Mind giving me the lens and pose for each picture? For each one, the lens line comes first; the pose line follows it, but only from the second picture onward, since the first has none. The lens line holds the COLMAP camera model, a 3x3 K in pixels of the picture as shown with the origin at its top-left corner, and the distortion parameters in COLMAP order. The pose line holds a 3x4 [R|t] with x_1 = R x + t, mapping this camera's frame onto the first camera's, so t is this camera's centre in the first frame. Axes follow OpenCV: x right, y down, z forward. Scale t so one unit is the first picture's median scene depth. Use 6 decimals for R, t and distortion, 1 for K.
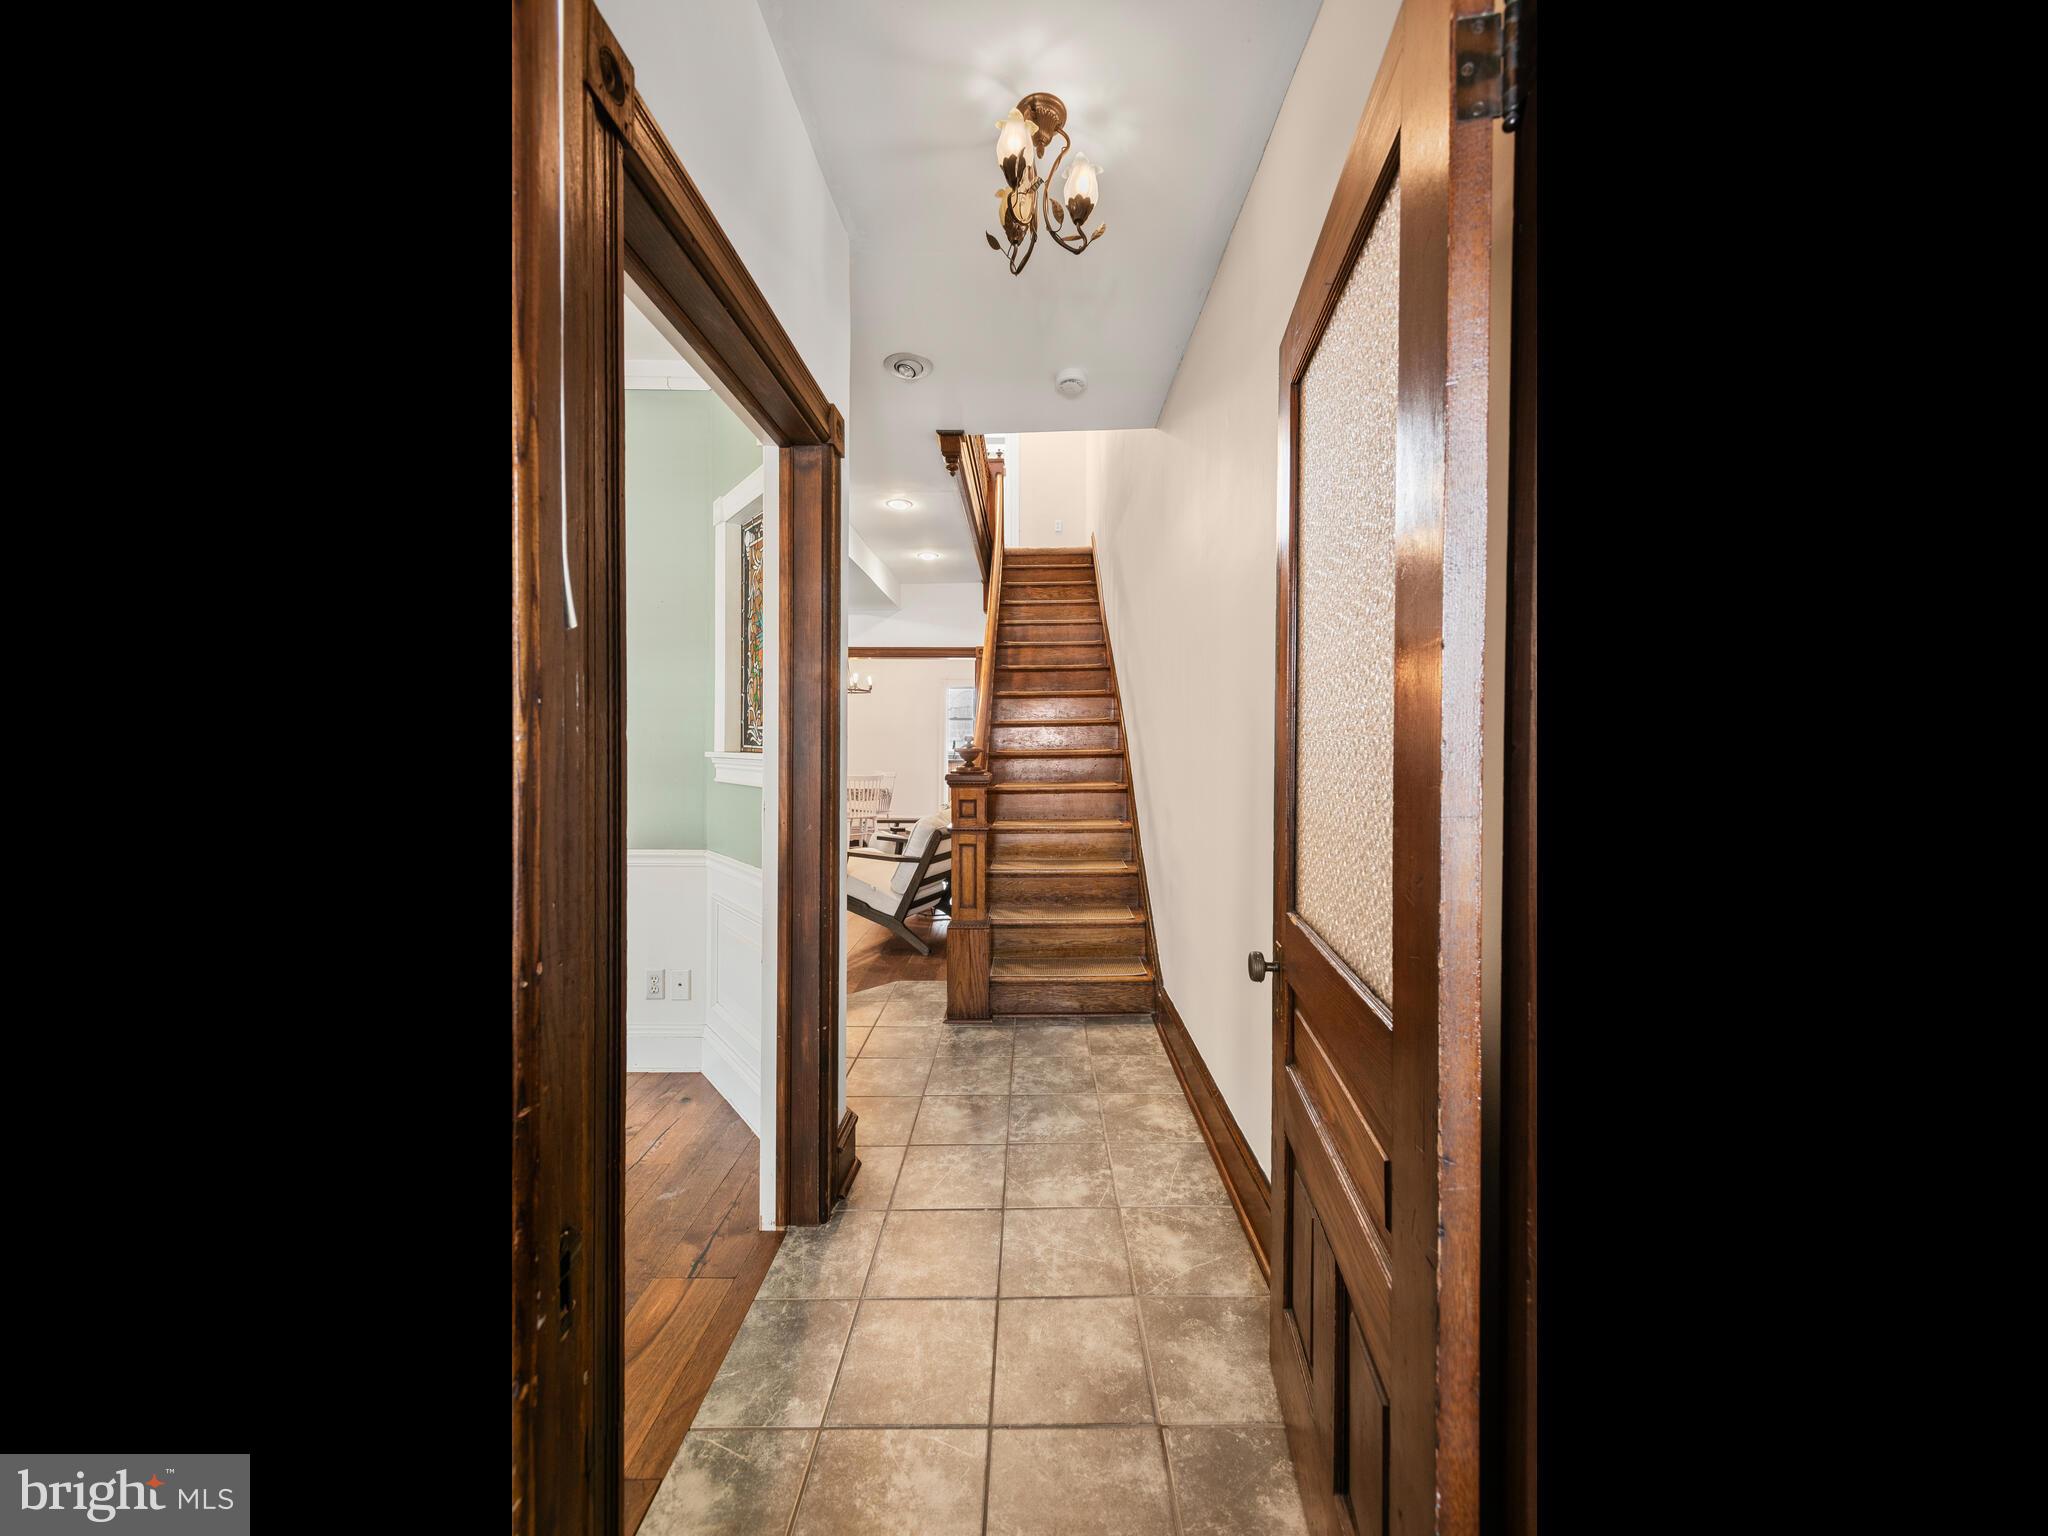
lens RADIAL K [[812.4, 0, 1024.0], [0, 812.4, 768.0], [0, 0, 1]] dist [0.021126, -0.000003]
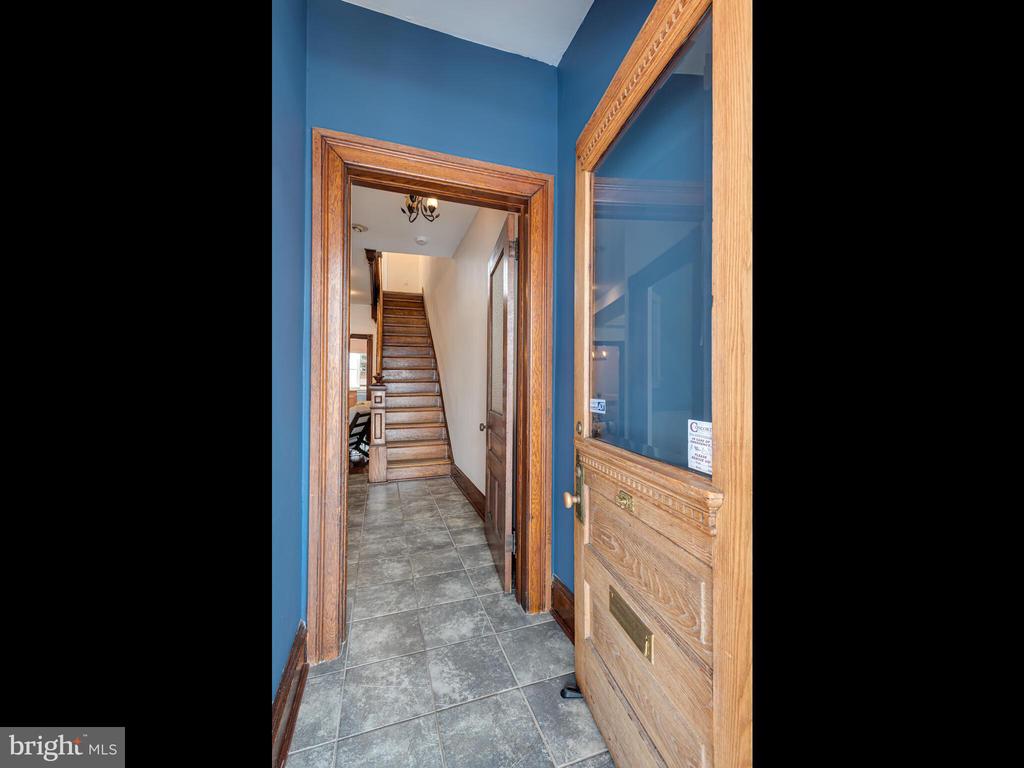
lens RADIAL K [[408.6, 0, 512.0], [0, 408.6, 384.0], [0, 0, 1]] dist [0.000008, 0.000005]
pose [[0.950157, 0.009326, 0.311632, -0.057652], [0.000573, 0.999499, -0.031657, 0.035024], [-0.311771, 0.030257, 0.949675, -0.282173]]
